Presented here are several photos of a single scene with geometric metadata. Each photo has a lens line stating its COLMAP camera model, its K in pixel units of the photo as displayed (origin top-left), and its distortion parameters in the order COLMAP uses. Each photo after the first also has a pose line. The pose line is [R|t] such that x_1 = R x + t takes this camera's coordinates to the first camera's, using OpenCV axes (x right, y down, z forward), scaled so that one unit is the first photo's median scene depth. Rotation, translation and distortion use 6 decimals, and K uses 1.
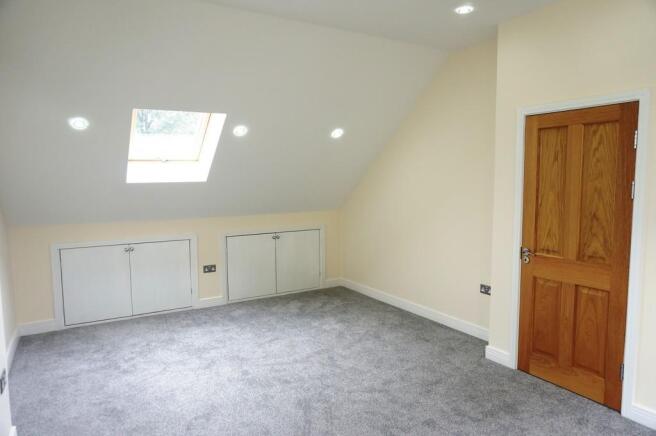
lens RADIAL K [[440.3, 0, 333.1], [0, 440.3, 219.2], [0, 0, 1]] dist [-0.002485, 0.001026]
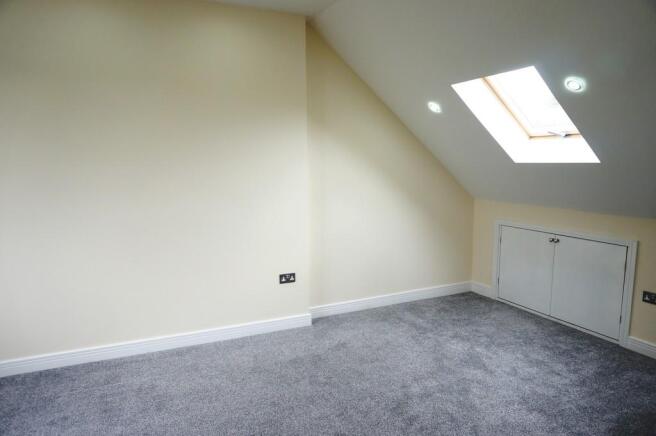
lens RADIAL K [[440.3, 0, 333.1], [0, 440.3, 219.2], [0, 0, 1]] dist [-0.002485, 0.001026]
pose [[-0.091428, 0.136982, -0.986345, 0.449781], [-0.096155, 0.984651, 0.145660, -0.059664], [0.991159, 0.108159, -0.076853, 0.670506]]
